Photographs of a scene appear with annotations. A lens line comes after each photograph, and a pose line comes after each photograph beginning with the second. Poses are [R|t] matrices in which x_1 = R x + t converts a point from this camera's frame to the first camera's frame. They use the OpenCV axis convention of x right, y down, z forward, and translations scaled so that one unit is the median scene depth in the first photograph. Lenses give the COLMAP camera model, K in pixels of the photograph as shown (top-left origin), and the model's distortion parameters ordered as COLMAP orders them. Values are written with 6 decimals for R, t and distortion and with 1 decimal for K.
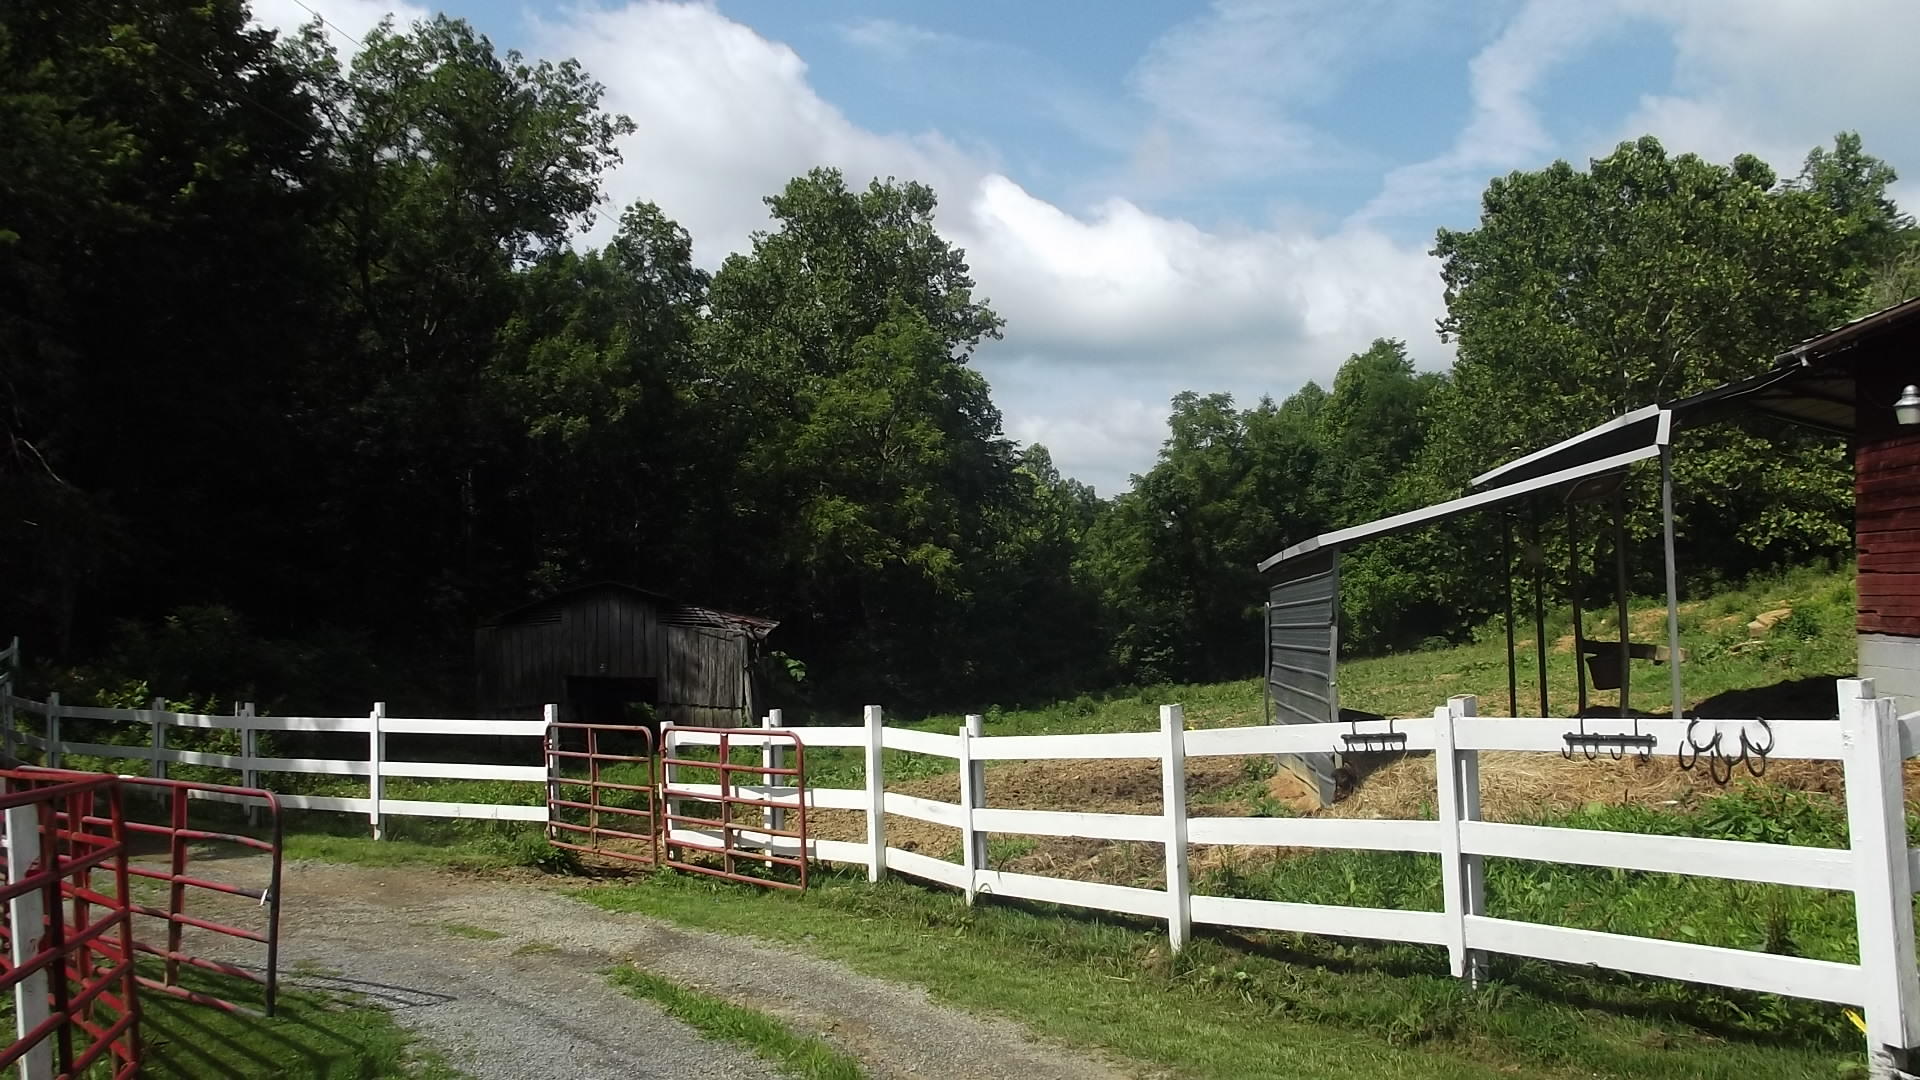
lens RADIAL K [[1811.5, 0, 953.7], [0, 1811.5, 542.6], [0, 0, 1]] dist [0.002193, 0.042456]
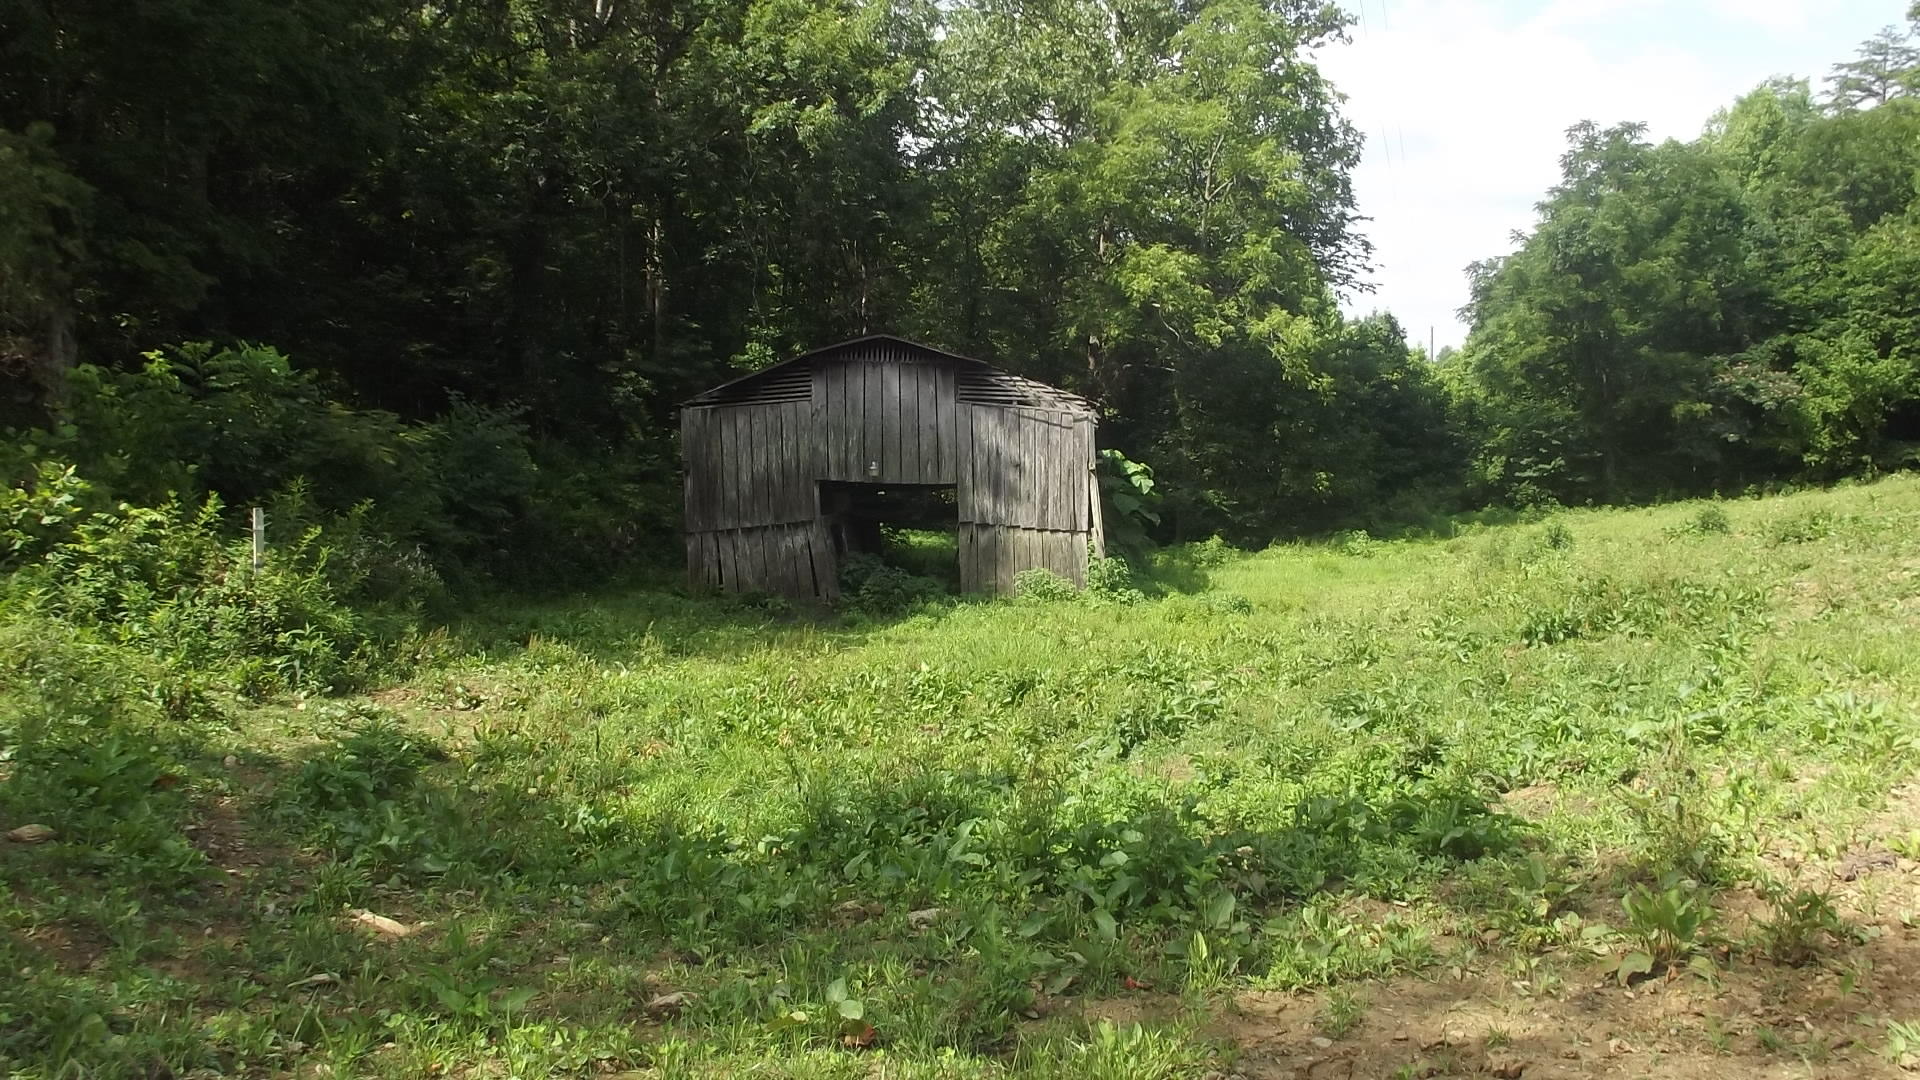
lens RADIAL K [[1811.5, 0, 962.0], [0, 1811.5, 535.6], [0, 0, 1]] dist [0.002193, 0.042456]
pose [[0.996365, 0.007864, -0.084828, -0.092541], [-0.000141, 0.995881, 0.090667, 0.029364], [0.085192, -0.090326, 0.992262, 0.305561]]
